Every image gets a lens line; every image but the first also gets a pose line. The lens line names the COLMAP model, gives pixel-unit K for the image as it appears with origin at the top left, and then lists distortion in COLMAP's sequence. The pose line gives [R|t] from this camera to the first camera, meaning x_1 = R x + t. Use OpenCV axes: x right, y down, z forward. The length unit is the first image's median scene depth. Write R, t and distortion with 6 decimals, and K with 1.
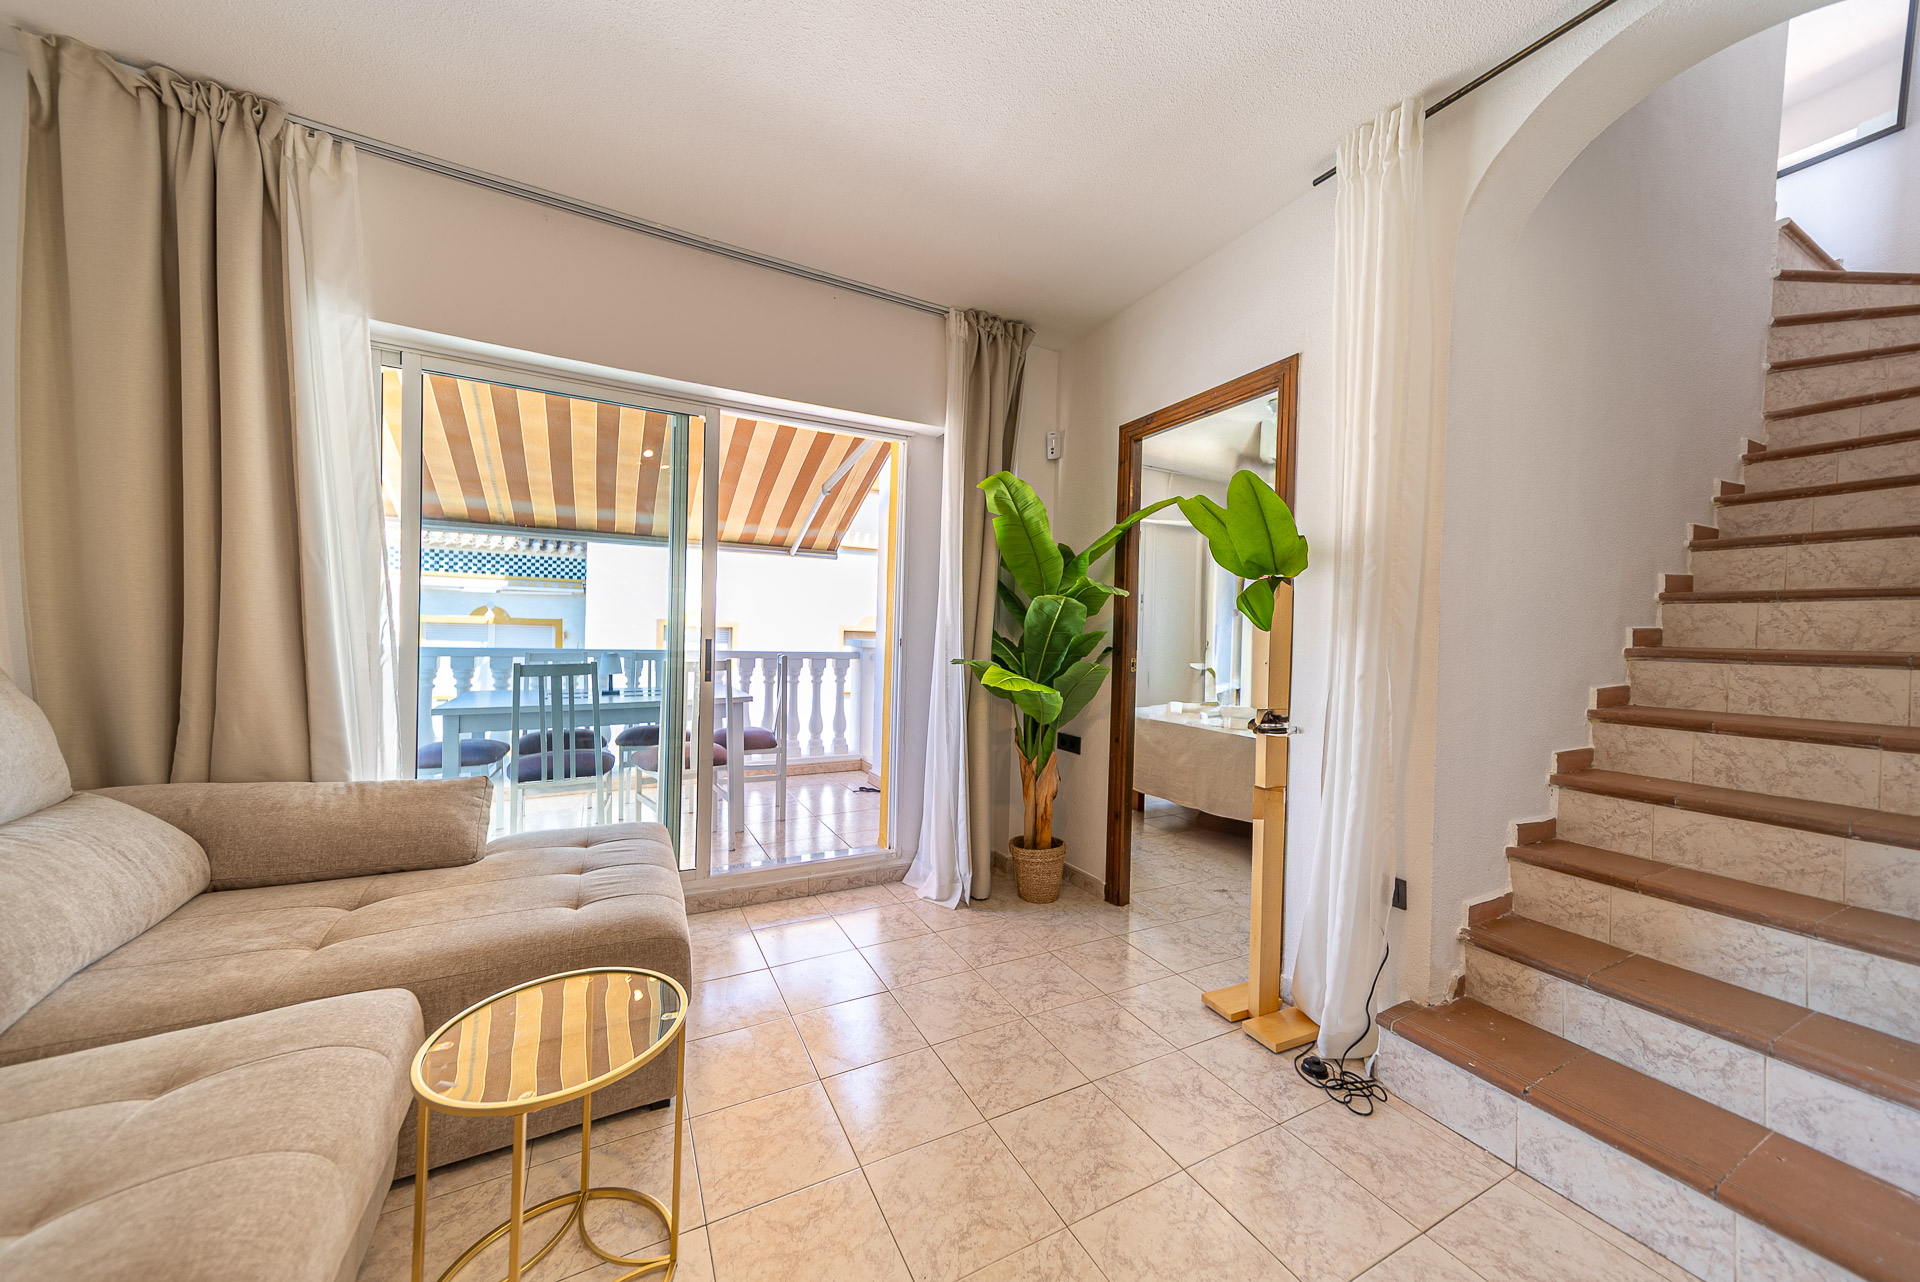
lens RADIAL K [[664.9, 0, 956.2], [0, 664.9, 638.2], [0, 0, 1]] dist [0.018234, 0.000036]
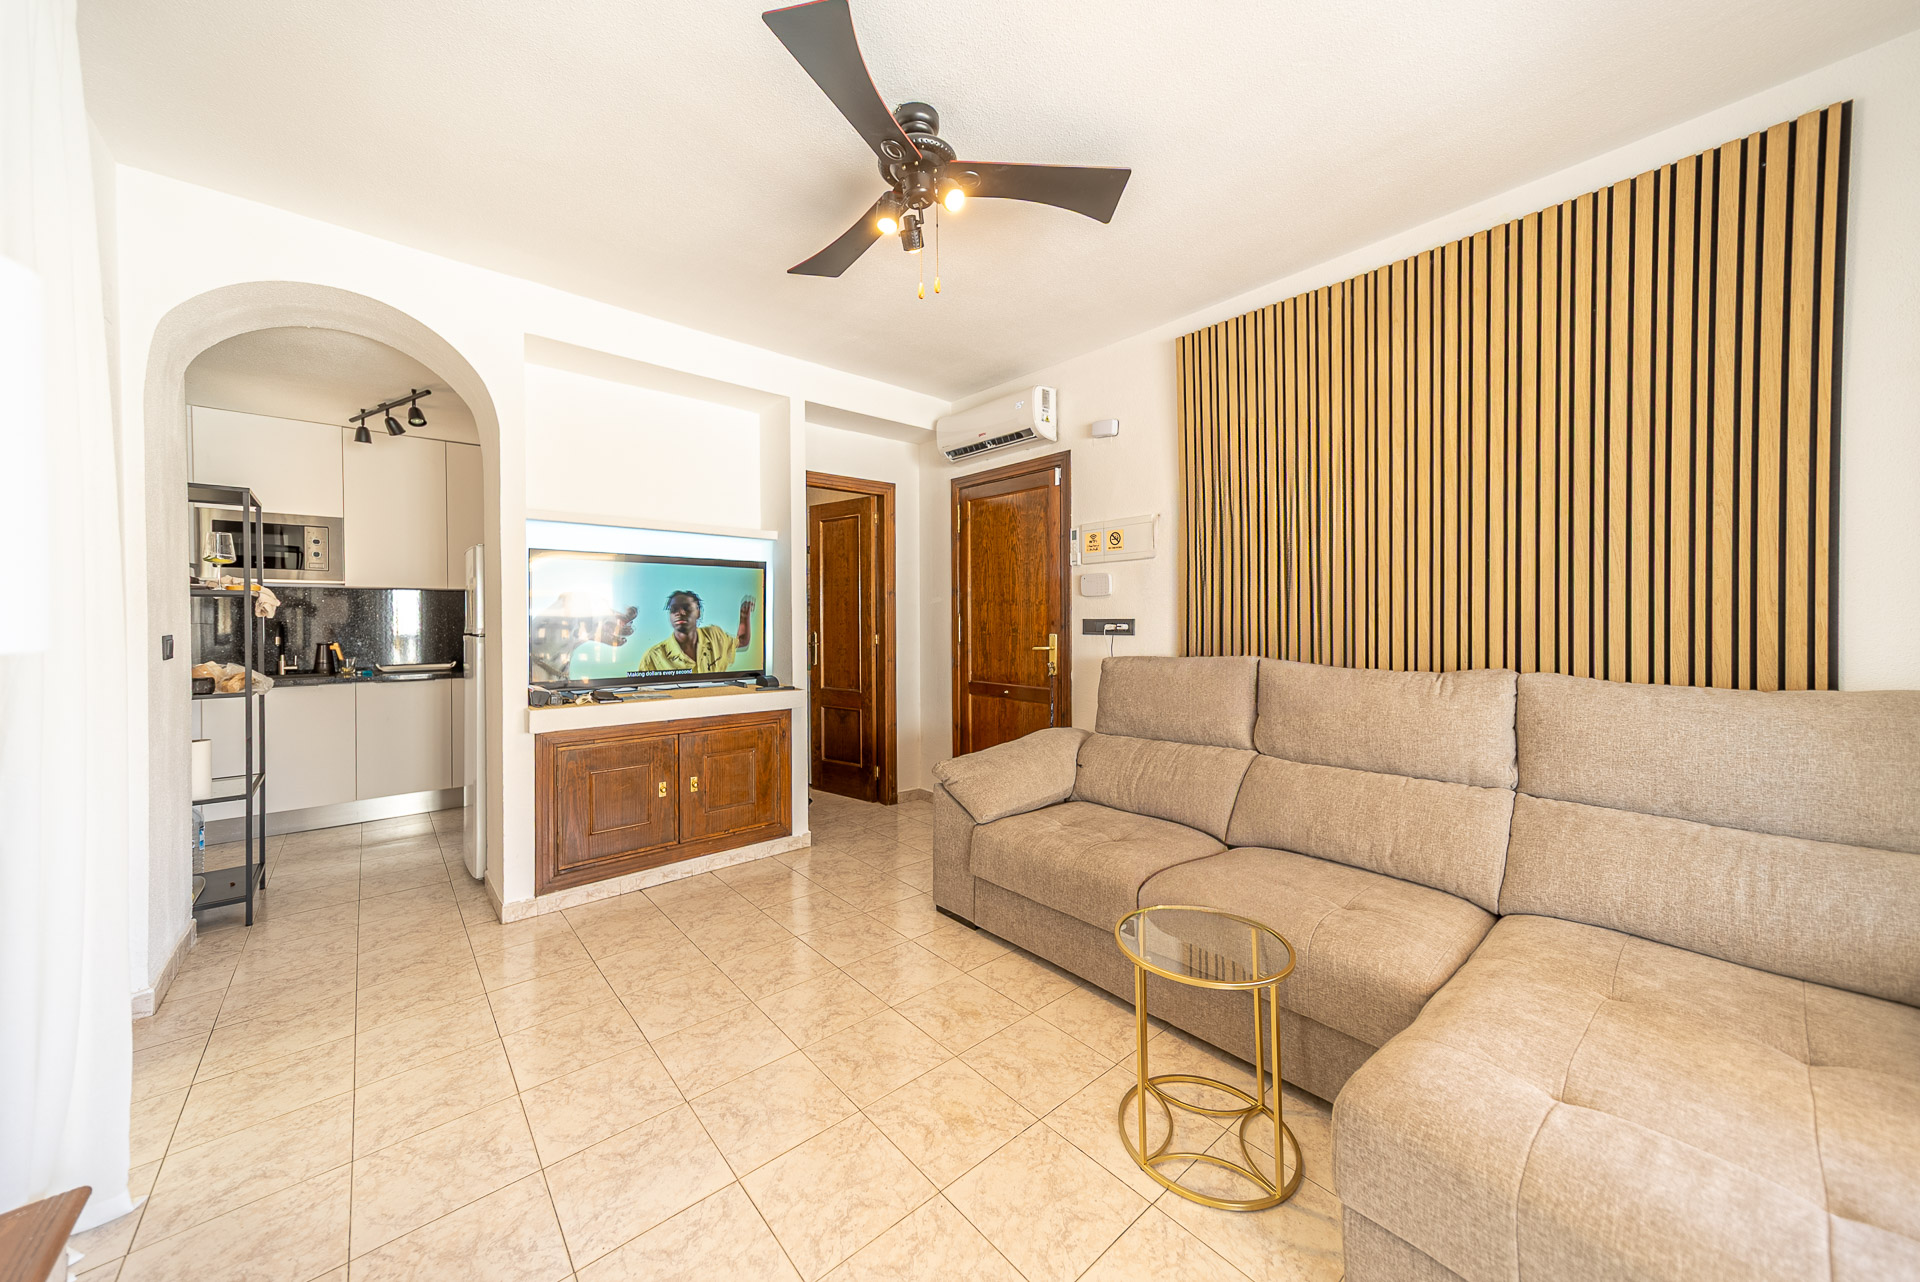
lens RADIAL K [[693.4, 0, 950.8], [0, 693.4, 624.3], [0, 0, 1]] dist [-0.000118, -0.000035]
pose [[-0.977997, -0.027954, -0.206739, 0.095679], [-0.030280, 0.999509, 0.008095, -0.023907], [0.206411, 0.014177, -0.978363, 1.006017]]
